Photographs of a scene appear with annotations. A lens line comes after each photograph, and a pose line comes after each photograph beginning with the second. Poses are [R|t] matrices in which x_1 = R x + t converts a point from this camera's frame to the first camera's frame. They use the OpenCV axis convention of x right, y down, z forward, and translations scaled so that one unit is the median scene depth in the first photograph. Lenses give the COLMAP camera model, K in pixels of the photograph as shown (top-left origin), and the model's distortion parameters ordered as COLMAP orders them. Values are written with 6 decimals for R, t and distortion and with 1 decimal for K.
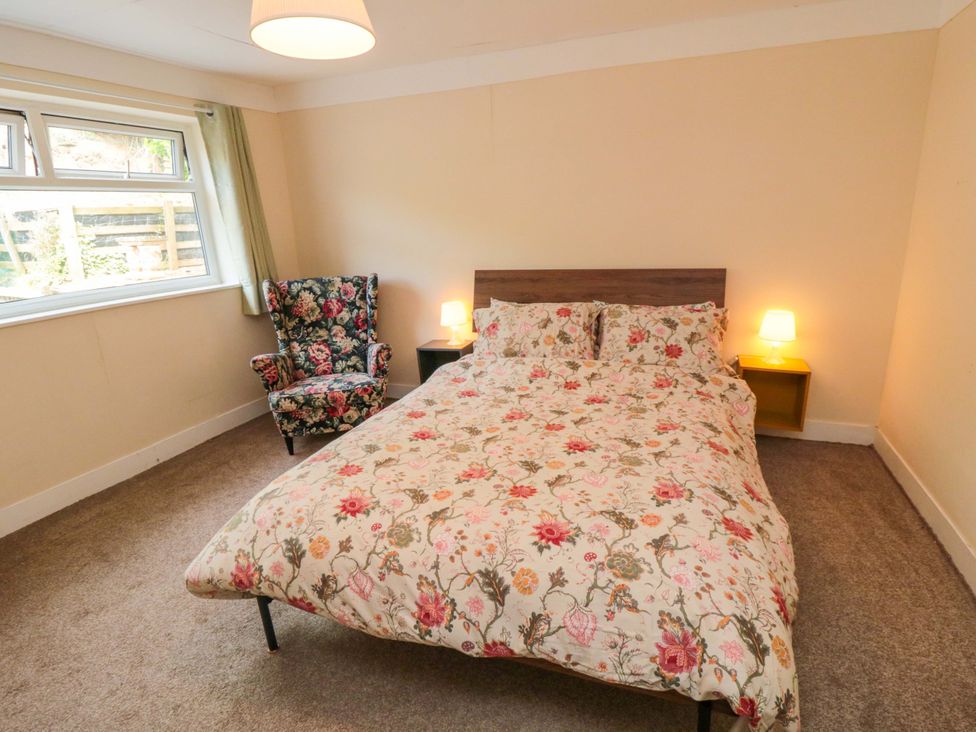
lens RADIAL K [[500.6, 0, 495.0], [0, 500.6, 358.6], [0, 0, 1]] dist [0.001779, -0.012626]
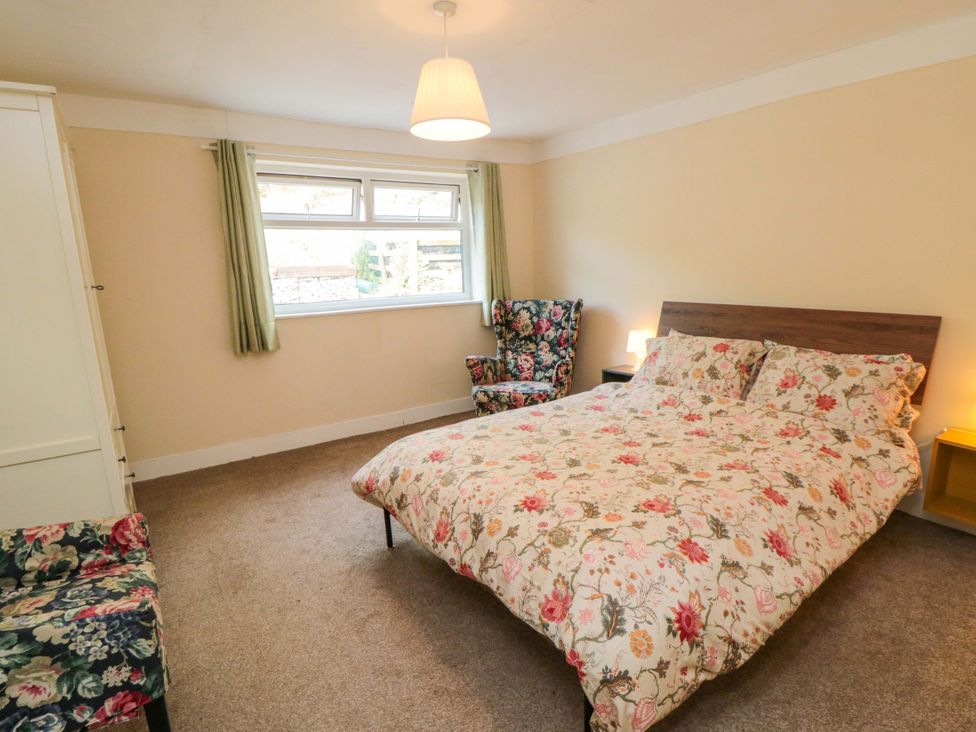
lens RADIAL K [[500.6, 0, 495.0], [0, 500.6, 358.6], [0, 0, 1]] dist [0.001779, -0.012626]
pose [[0.836400, 0.124370, -0.533823, 0.251769], [-0.155997, 0.987654, -0.014315, 0.009728], [0.525452, 0.095248, 0.845475, -0.052336]]
